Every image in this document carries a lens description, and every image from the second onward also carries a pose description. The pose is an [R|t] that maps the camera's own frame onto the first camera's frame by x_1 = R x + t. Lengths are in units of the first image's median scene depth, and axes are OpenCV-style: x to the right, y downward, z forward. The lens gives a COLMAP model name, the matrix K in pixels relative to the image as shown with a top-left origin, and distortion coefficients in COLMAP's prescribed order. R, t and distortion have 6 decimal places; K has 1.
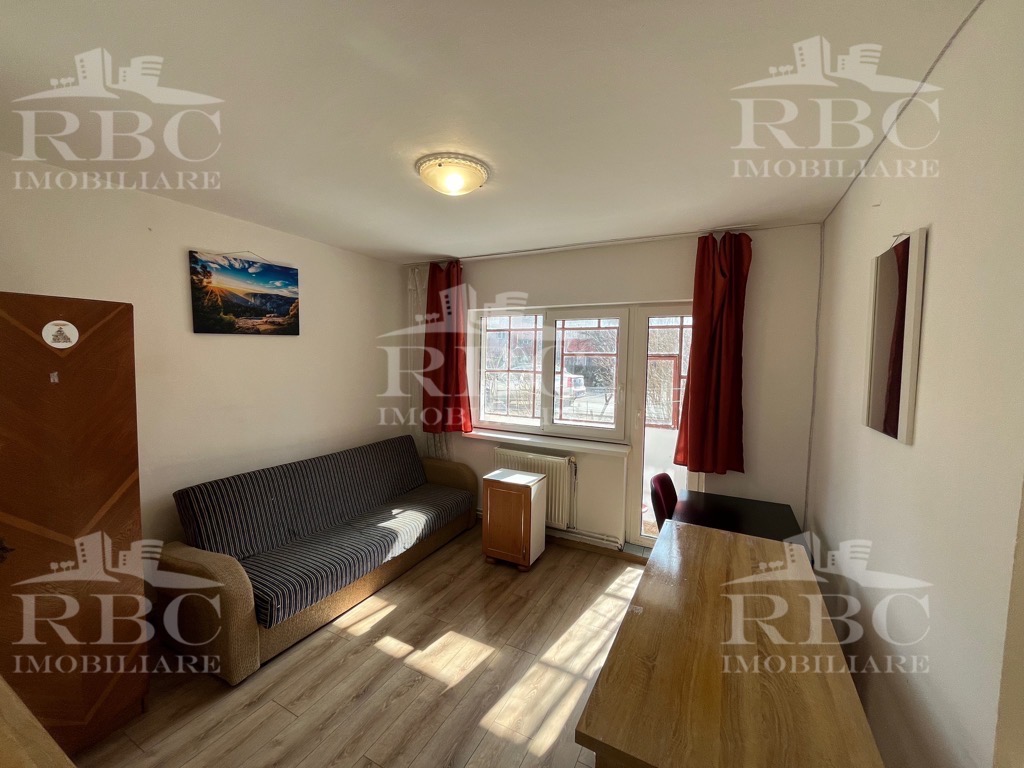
lens RADIAL K [[413.2, 0, 513.4], [0, 413.2, 381.2], [0, 0, 1]] dist [-0.001542, -0.000083]
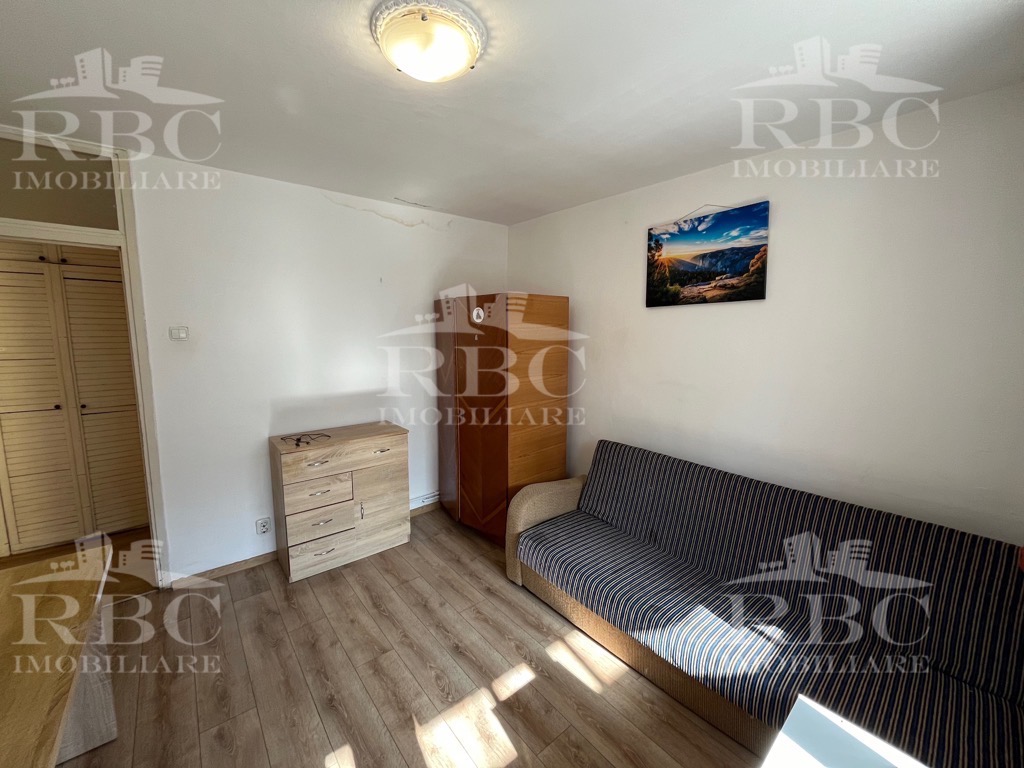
lens RADIAL K [[413.2, 0, 513.4], [0, 413.2, 381.2], [0, 0, 1]] dist [-0.001542, -0.000083]
pose [[-0.384919, 0.097259, -0.917812, 0.340764], [-0.073263, 0.988075, 0.135430, -0.044978], [0.920038, 0.119371, -0.373203, 1.047197]]
